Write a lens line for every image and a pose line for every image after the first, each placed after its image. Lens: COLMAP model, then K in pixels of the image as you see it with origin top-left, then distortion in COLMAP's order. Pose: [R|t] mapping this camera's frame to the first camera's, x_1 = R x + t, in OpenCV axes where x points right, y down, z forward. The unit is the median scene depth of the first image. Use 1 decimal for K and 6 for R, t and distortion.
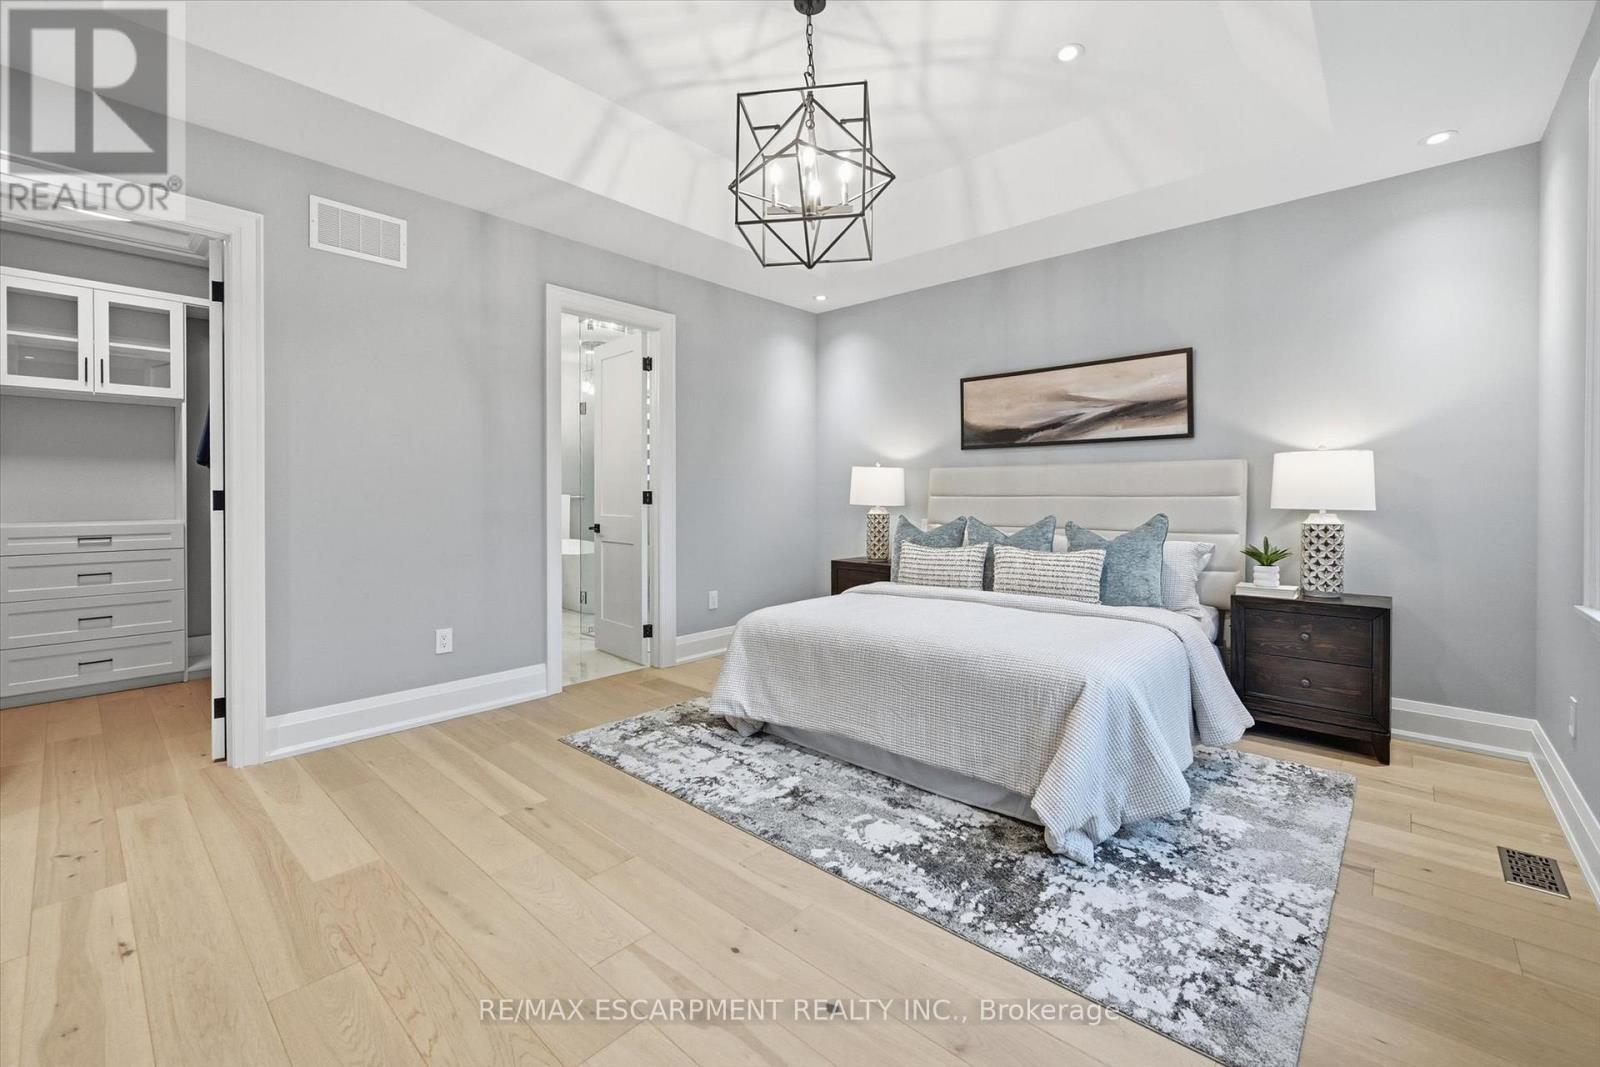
lens RADIAL K [[668.5, 0, 801.7], [0, 668.5, 493.6], [0, 0, 1]] dist [-0.002680, -0.000182]
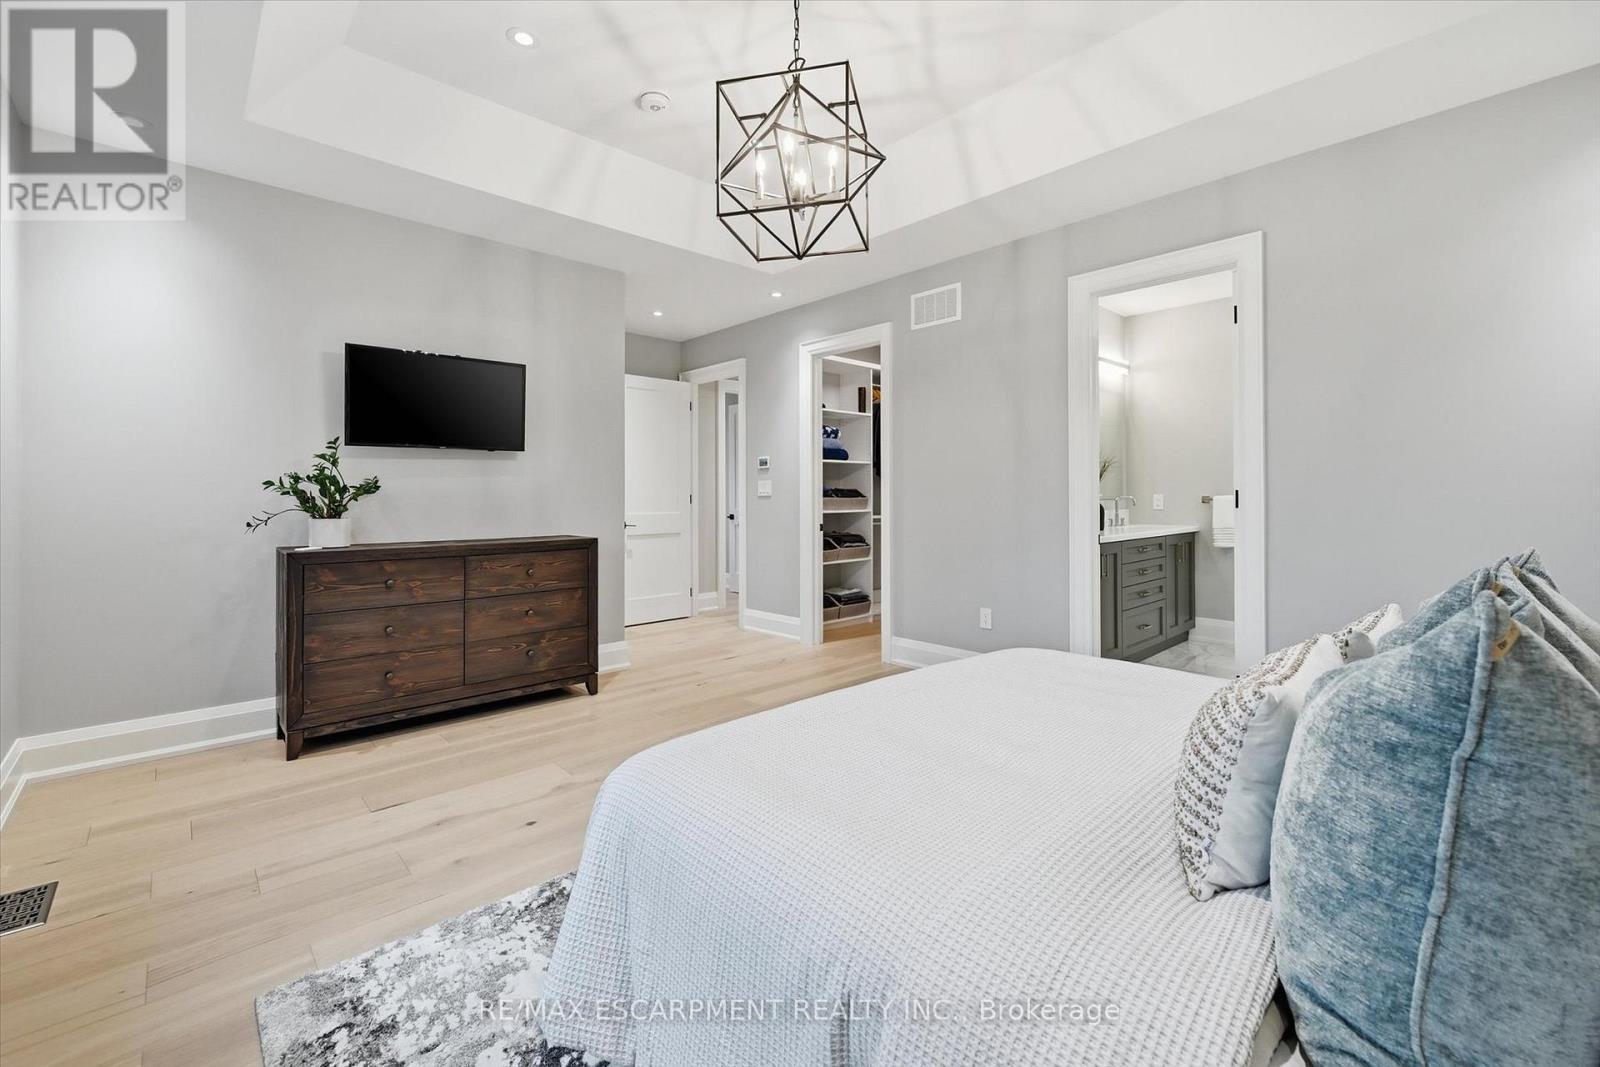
lens RADIAL K [[668.5, 0, 801.7], [0, 668.5, 493.6], [0, 0, 1]] dist [-0.002680, -0.000182]
pose [[-0.075721, -0.001161, -0.997128, 0.990922], [0.003372, 0.999993, -0.001420, -0.002707], [0.997123, -0.003470, -0.075716, 1.108221]]
